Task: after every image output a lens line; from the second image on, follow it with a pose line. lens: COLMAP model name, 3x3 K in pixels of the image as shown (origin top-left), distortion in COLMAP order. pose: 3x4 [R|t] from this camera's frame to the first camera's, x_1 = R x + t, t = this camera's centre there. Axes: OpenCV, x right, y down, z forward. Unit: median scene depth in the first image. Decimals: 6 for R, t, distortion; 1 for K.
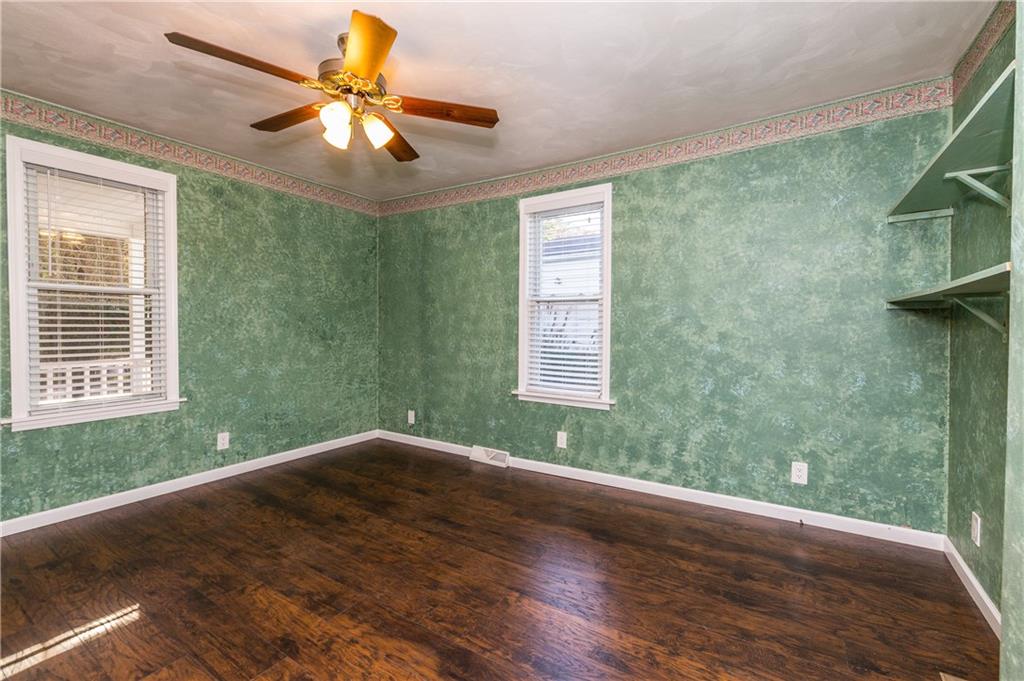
lens RADIAL K [[442.7, 0, 519.5], [0, 442.7, 335.9], [0, 0, 1]] dist [-0.000198, -0.000471]
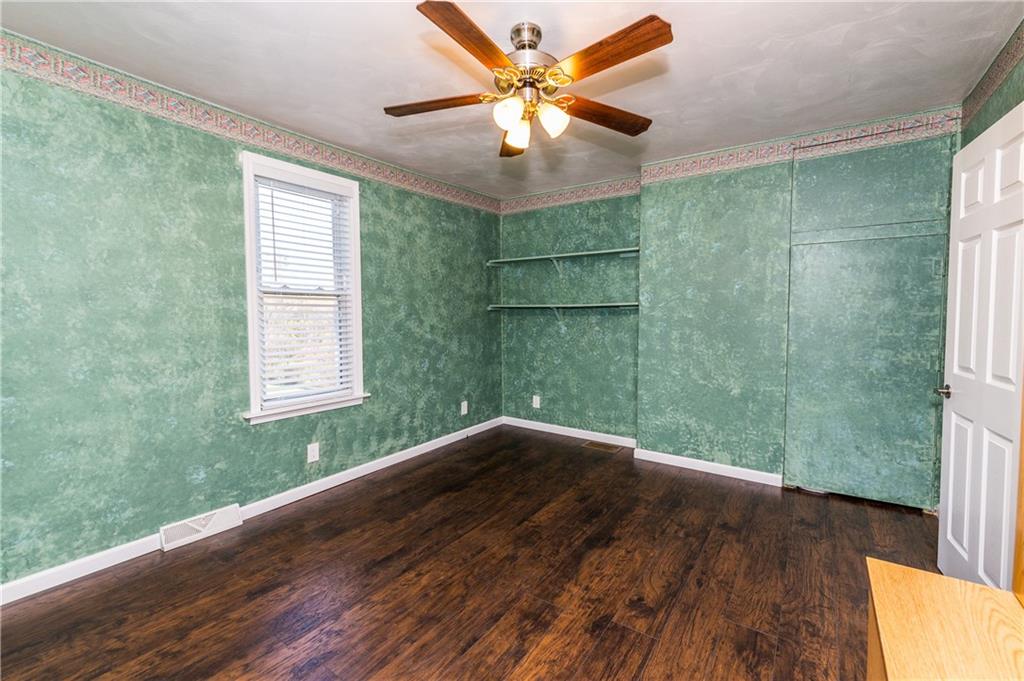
lens RADIAL K [[442.7, 0, 522.5], [0, 442.7, 338.9], [0, 0, 1]] dist [-0.000198, -0.000471]
pose [[0.019633, -0.060308, 0.997987, -0.850593], [0.028466, 0.997808, 0.059738, -0.035643], [-0.999402, 0.027236, 0.021307, 0.623955]]
